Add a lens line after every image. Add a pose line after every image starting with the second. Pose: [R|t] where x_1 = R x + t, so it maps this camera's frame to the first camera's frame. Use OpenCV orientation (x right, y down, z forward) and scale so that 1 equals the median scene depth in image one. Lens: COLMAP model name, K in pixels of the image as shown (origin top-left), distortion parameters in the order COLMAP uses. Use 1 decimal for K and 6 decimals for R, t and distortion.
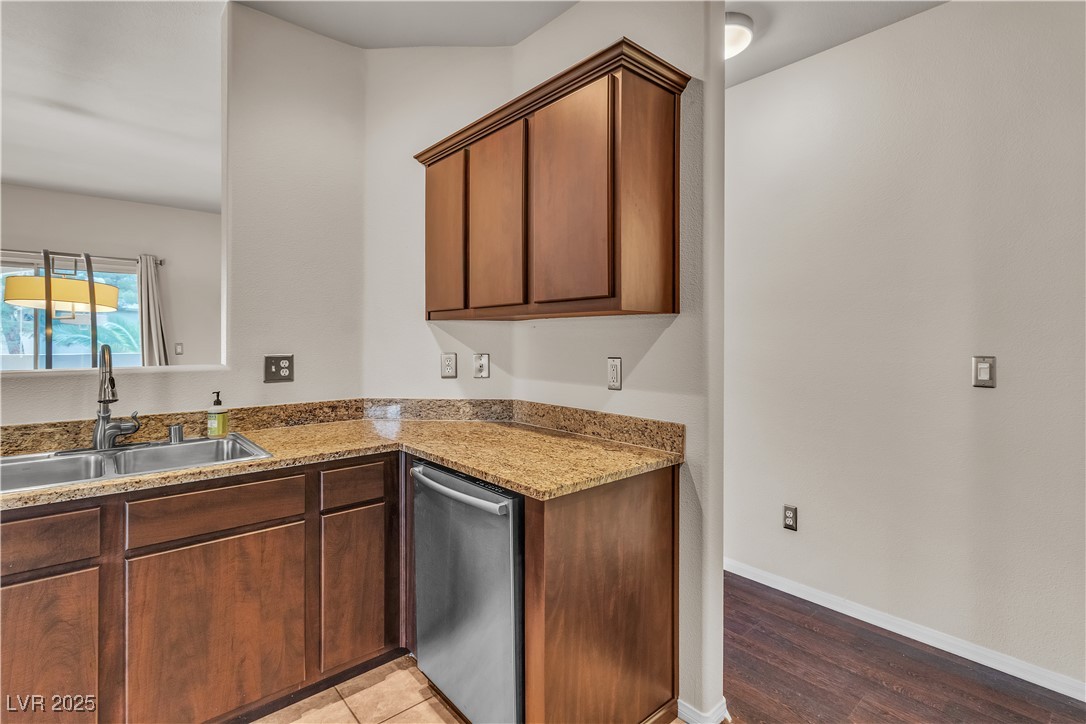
lens RADIAL K [[511.2, 0, 543.0], [0, 511.2, 342.5], [0, 0, 1]] dist [0.020332, 0.000000]
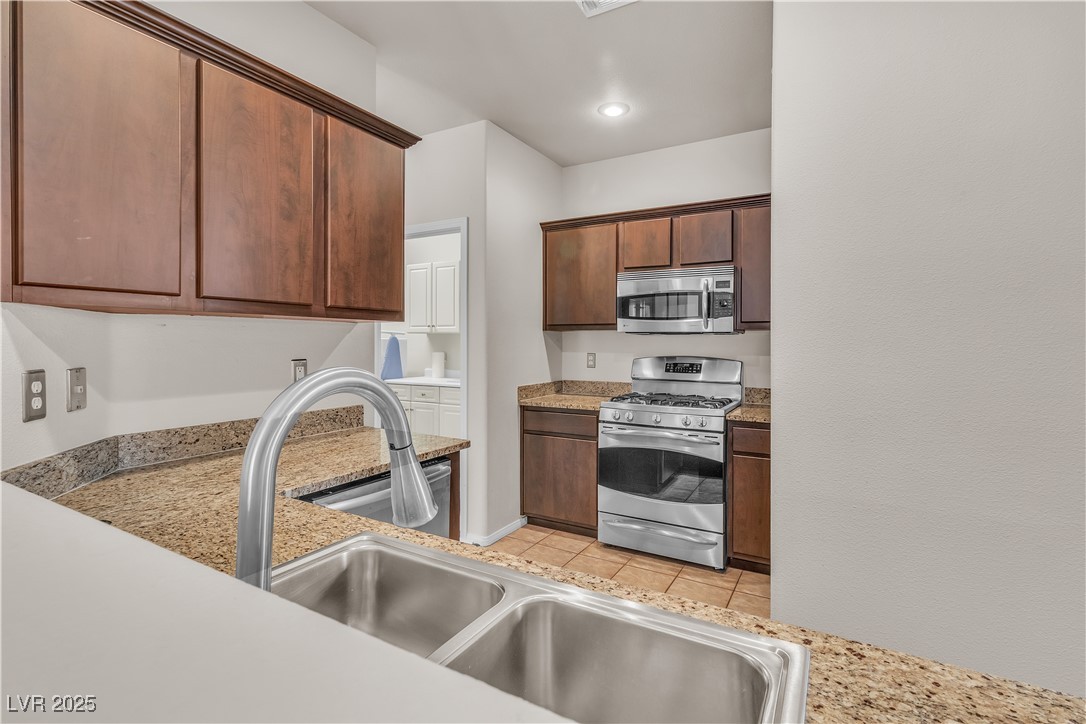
lens RADIAL K [[511.2, 0, 543.0], [0, 511.2, 342.5], [0, 0, 1]] dist [0.020332, 0.000000]
pose [[-0.317463, -0.005484, 0.948255, -0.899406], [-0.002030, 0.999985, 0.005104, -0.010666], [-0.948268, -0.000304, -0.317469, 0.746884]]
